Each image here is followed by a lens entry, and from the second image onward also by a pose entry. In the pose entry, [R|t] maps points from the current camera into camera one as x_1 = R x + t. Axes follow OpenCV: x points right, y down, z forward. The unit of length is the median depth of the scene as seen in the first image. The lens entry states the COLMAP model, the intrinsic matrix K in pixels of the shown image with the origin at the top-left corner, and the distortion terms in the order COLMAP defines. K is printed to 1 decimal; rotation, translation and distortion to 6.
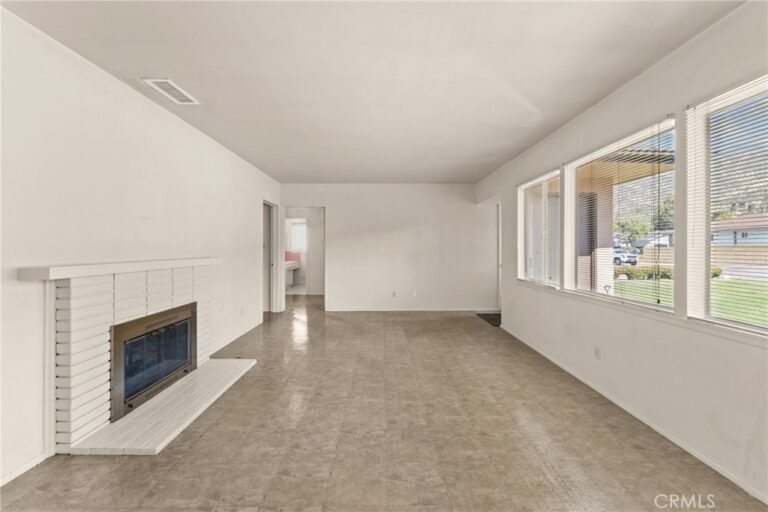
lens RADIAL K [[313.6, 0, 389.7], [0, 313.6, 250.4], [0, 0, 1]] dist [0.000774, -0.000317]
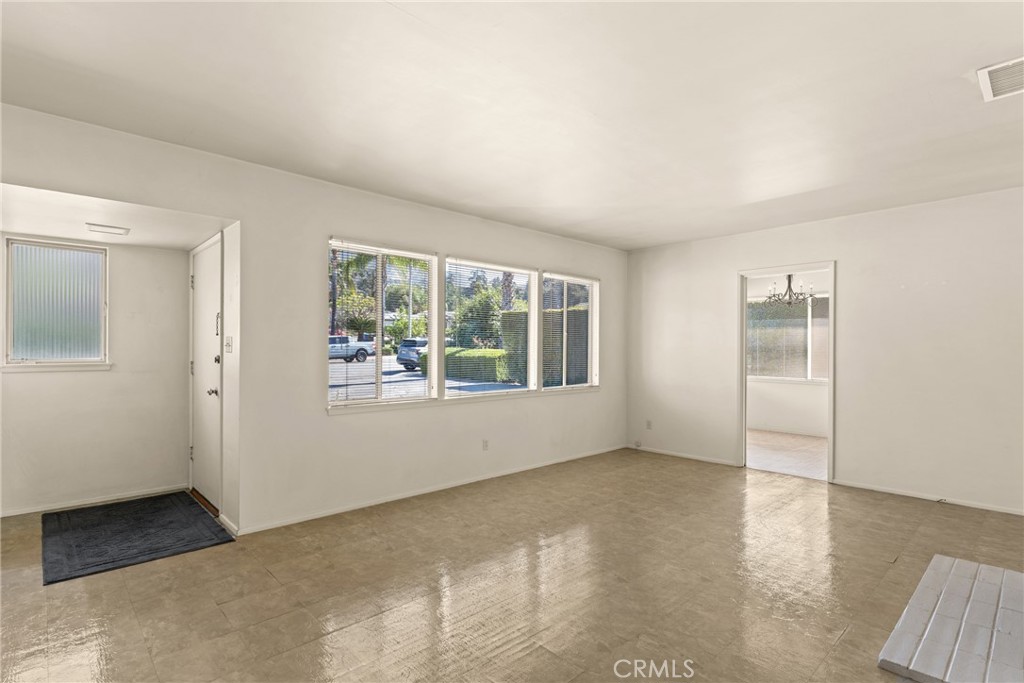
lens RADIAL K [[491.2, 0, 513.4], [0, 491.2, 342.1], [0, 0, 1]] dist [0.004450, 0.000087]
pose [[-0.666382, 0.008901, 0.745558, -0.673188], [0.002506, 0.999950, -0.009698, -0.017741], [-0.745607, -0.004595, -0.666371, 2.003590]]
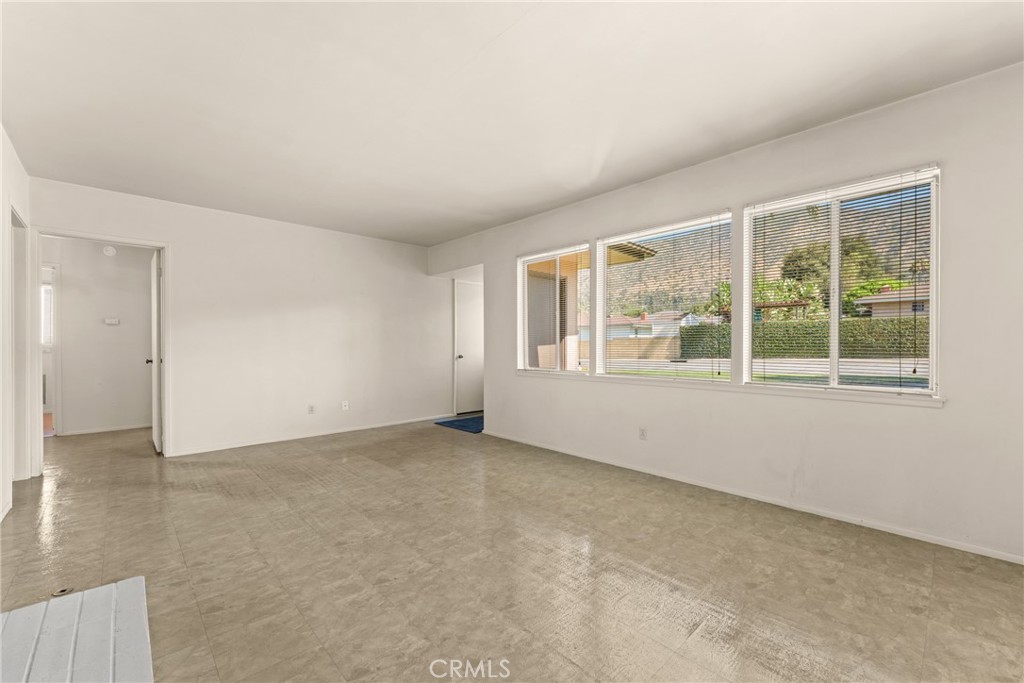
lens RADIAL K [[418.2, 0, 516.0], [0, 418.2, 351.9], [0, 0, 1]] dist [0.000774, -0.000317]
pose [[0.738939, -0.012567, 0.673655, -0.504746], [0.006447, 0.999912, 0.011582, 0.046905], [-0.673742, -0.004215, 0.738955, 0.281311]]
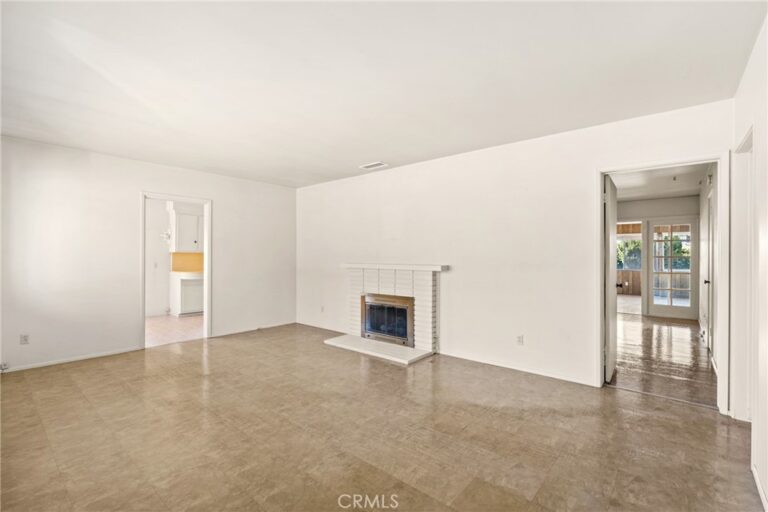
lens RADIAL K [[343.9, 0, 373.4], [0, 343.9, 253.6], [0, 0, 1]] dist [0.000050, 0.000357]
pose [[-0.686652, -0.007721, -0.726946, 0.593243], [-0.007838, 0.999964, -0.003217, -0.014320], [0.726944, 0.003489, -0.686687, 2.017873]]
